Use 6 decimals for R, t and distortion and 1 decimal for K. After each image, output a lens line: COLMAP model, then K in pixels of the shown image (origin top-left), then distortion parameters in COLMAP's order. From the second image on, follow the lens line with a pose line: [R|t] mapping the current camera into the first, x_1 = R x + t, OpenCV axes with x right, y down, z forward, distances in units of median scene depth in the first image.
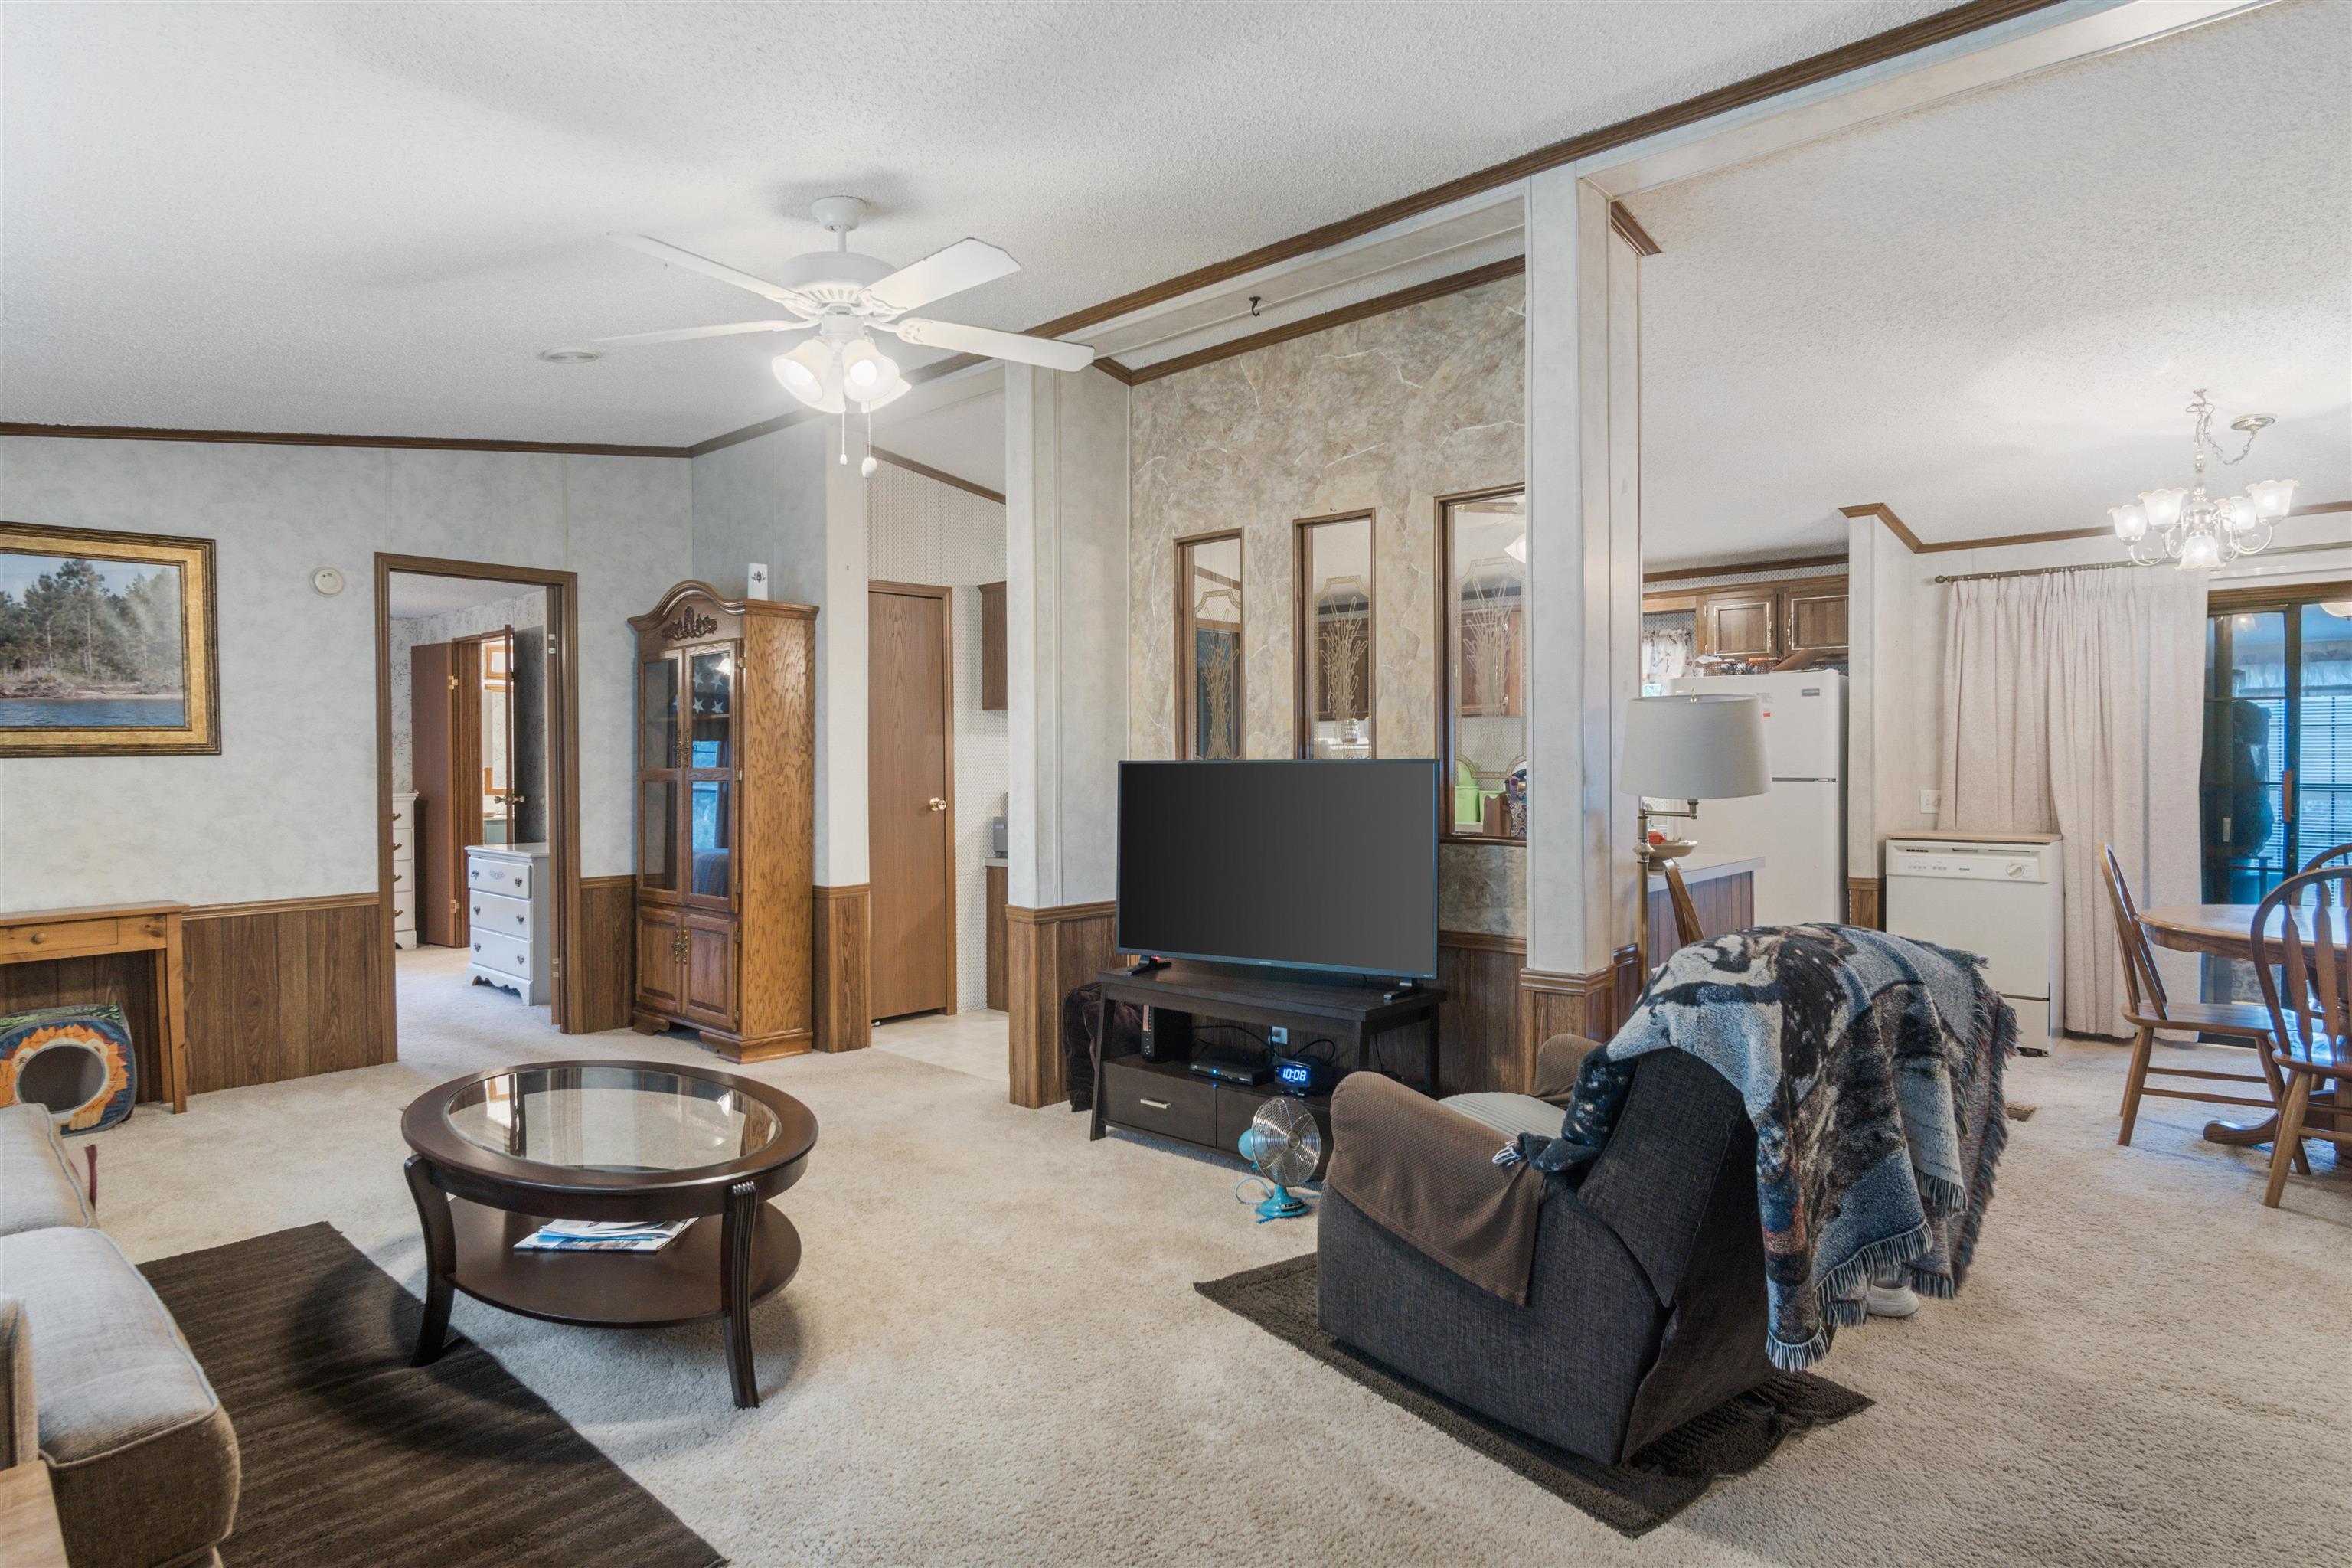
lens RADIAL K [[1271.2, 0, 1188.2], [0, 1271.2, 762.7], [0, 0, 1]] dist [-0.020203, 0.007467]
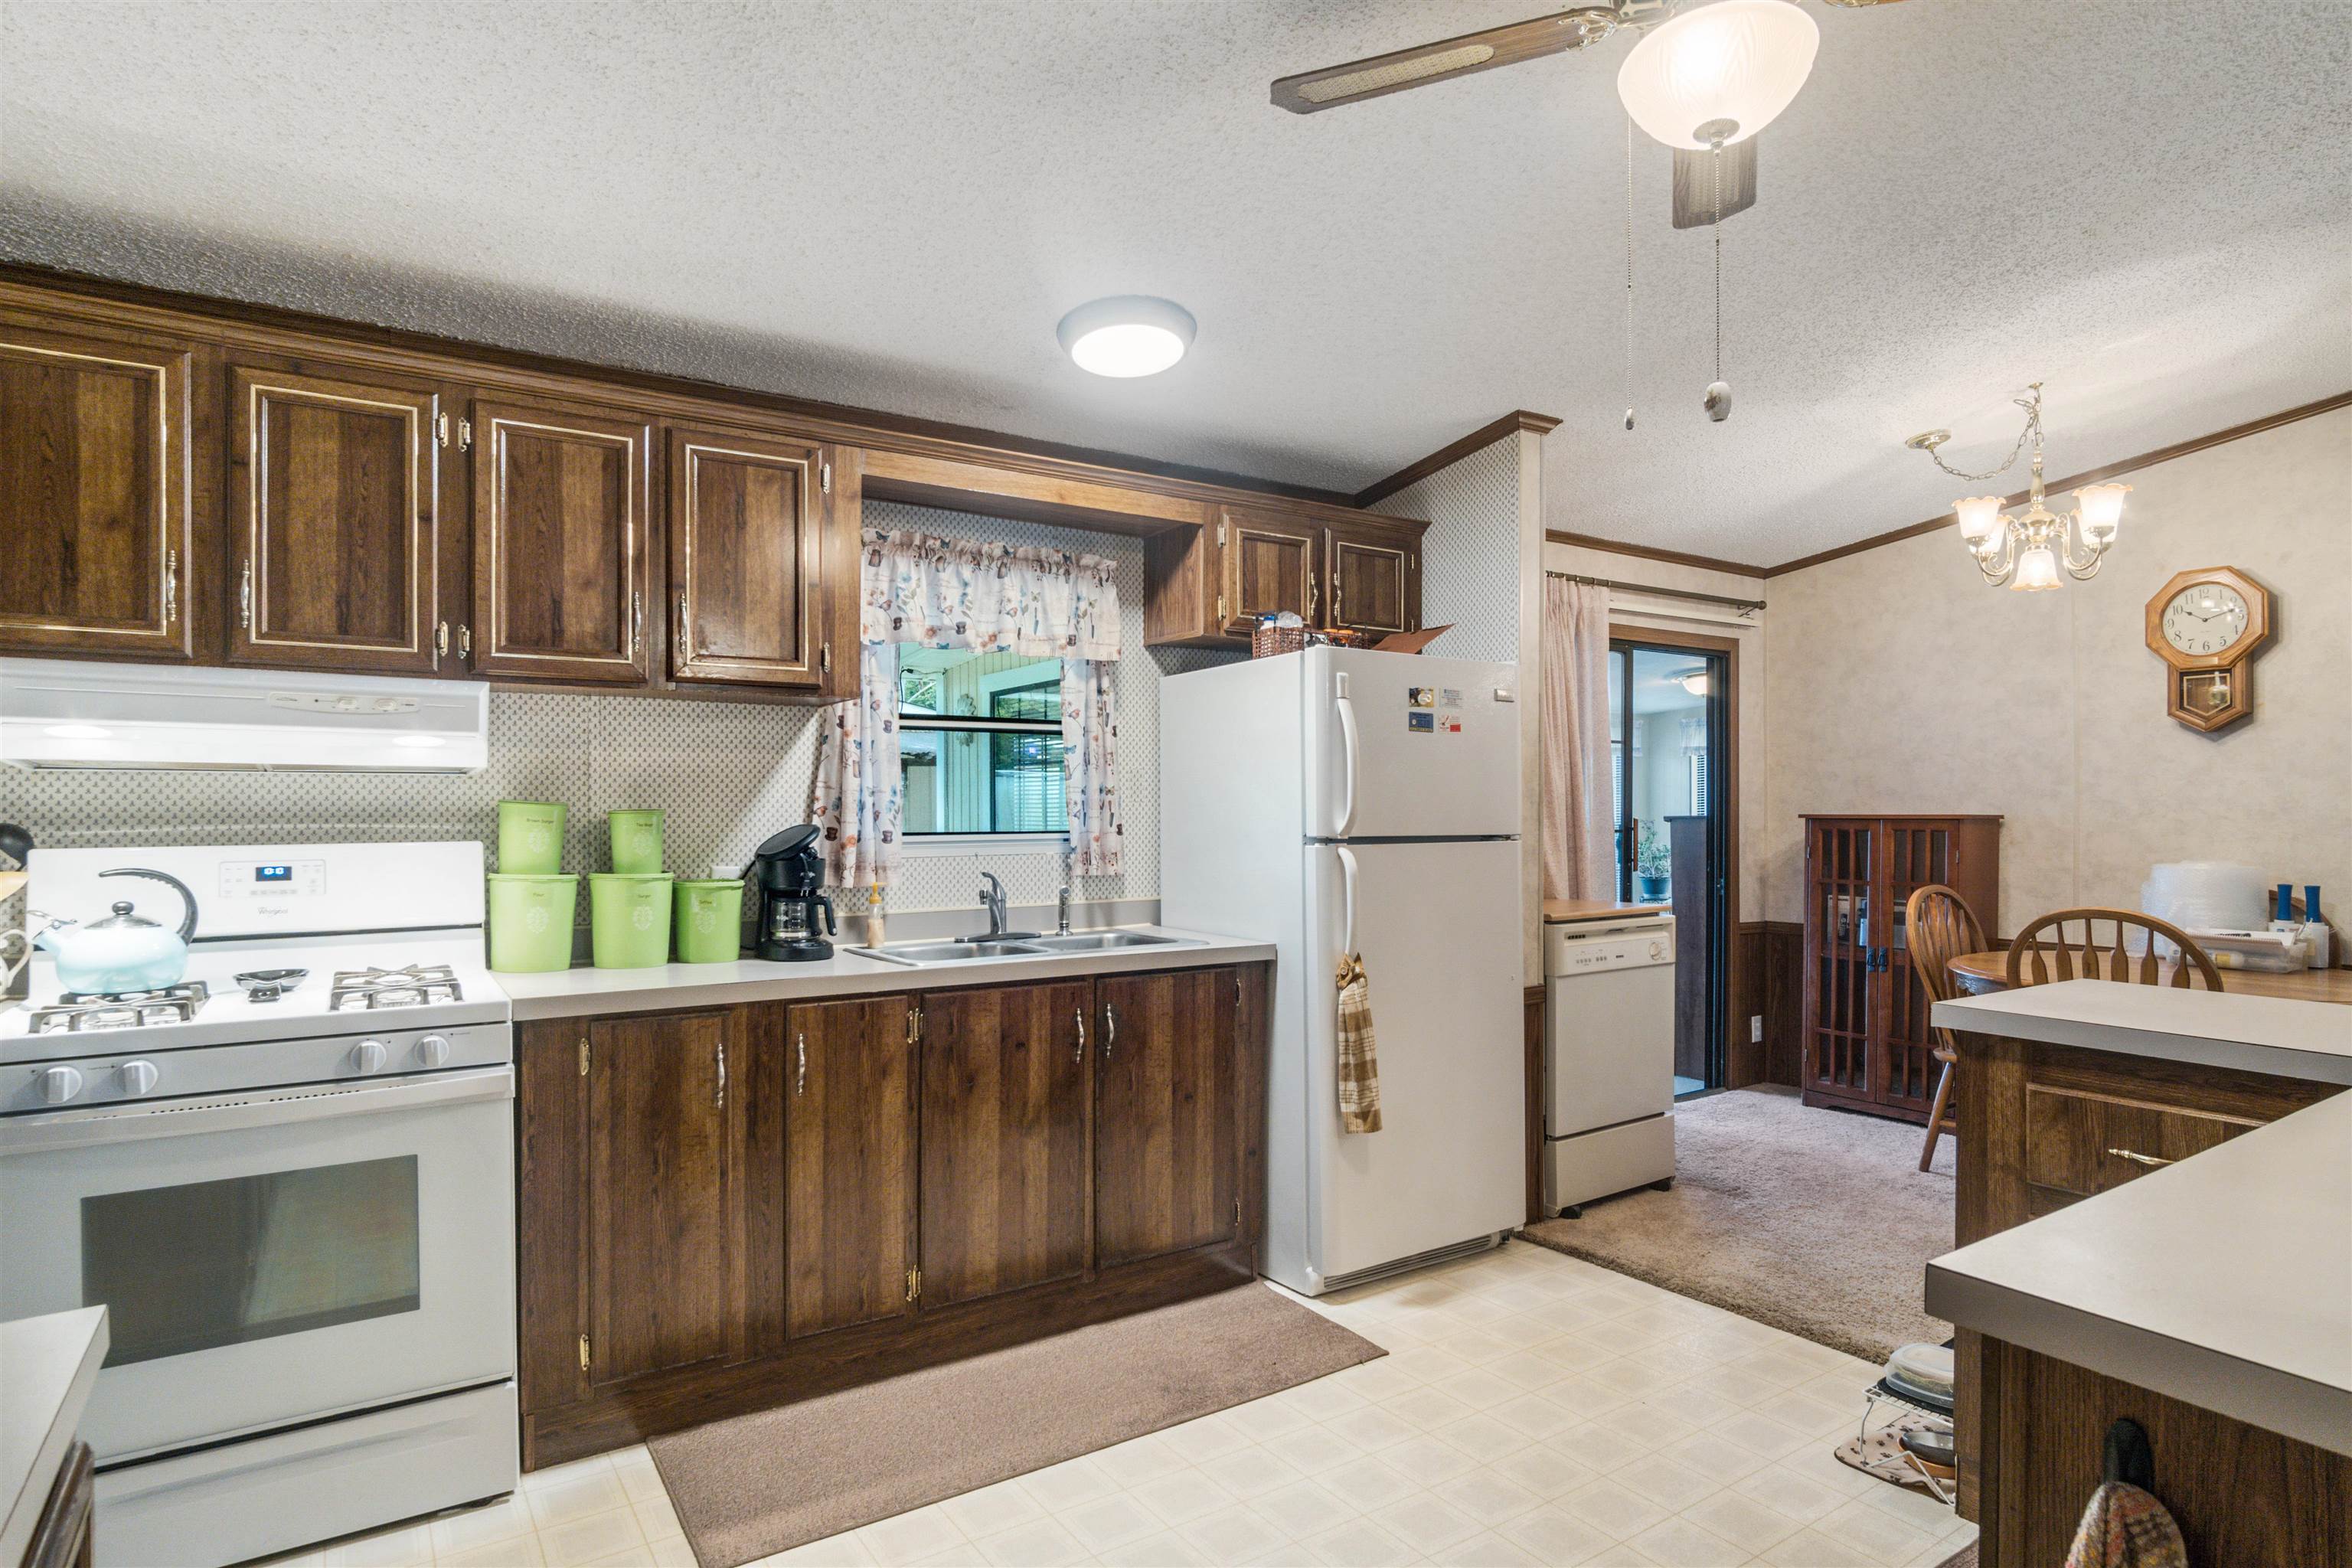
lens RADIAL K [[1271.2, 0, 1171.3], [0, 1271.2, 807.0], [0, 0, 1]] dist [-0.020203, 0.007467]
pose [[0.267674, 0.002318, 0.963507, -0.165690], [-0.000382, 0.999997, -0.002299, 0.000268], [-0.963509, 0.000247, 0.267674, 1.116370]]
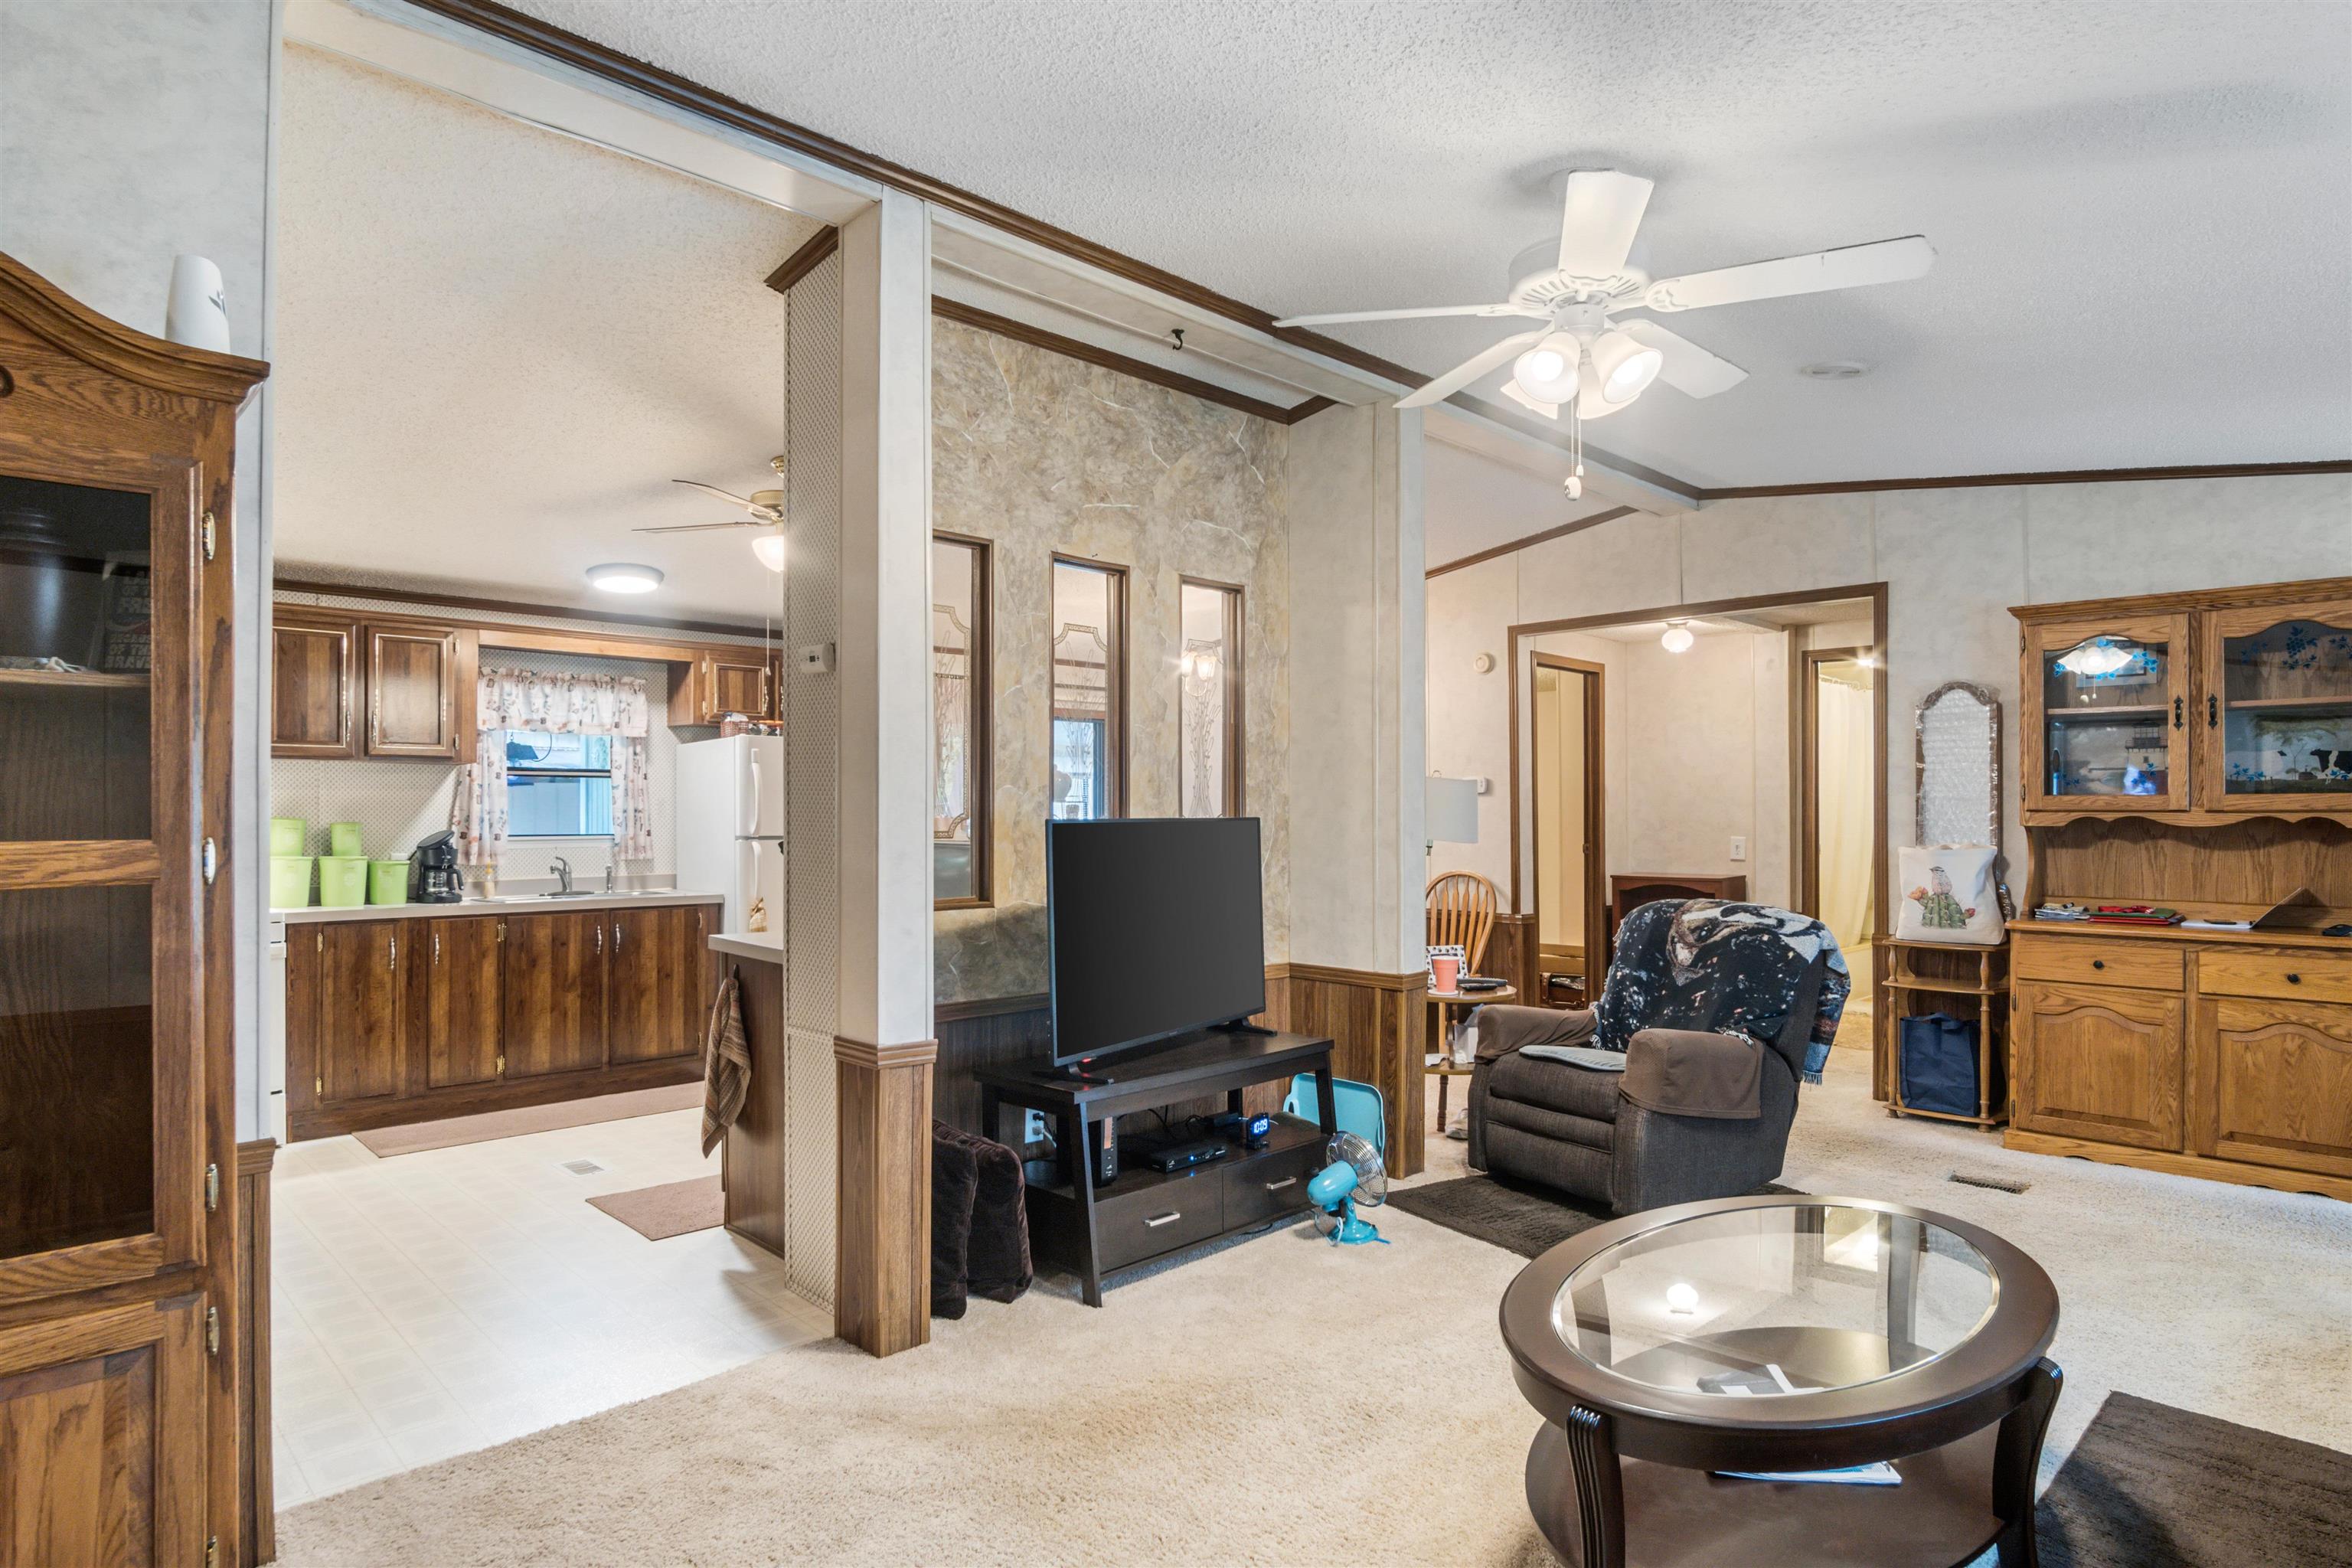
lens RADIAL K [[1271.2, 0, 1159.6], [0, 1271.2, 801.3], [0, 0, 1]] dist [-0.020203, 0.007467]
pose [[0.086109, 0.014722, 0.996177, -0.686717], [0.001818, 0.999887, -0.014934, -0.000428], [-0.996284, 0.003097, 0.086072, 0.722807]]
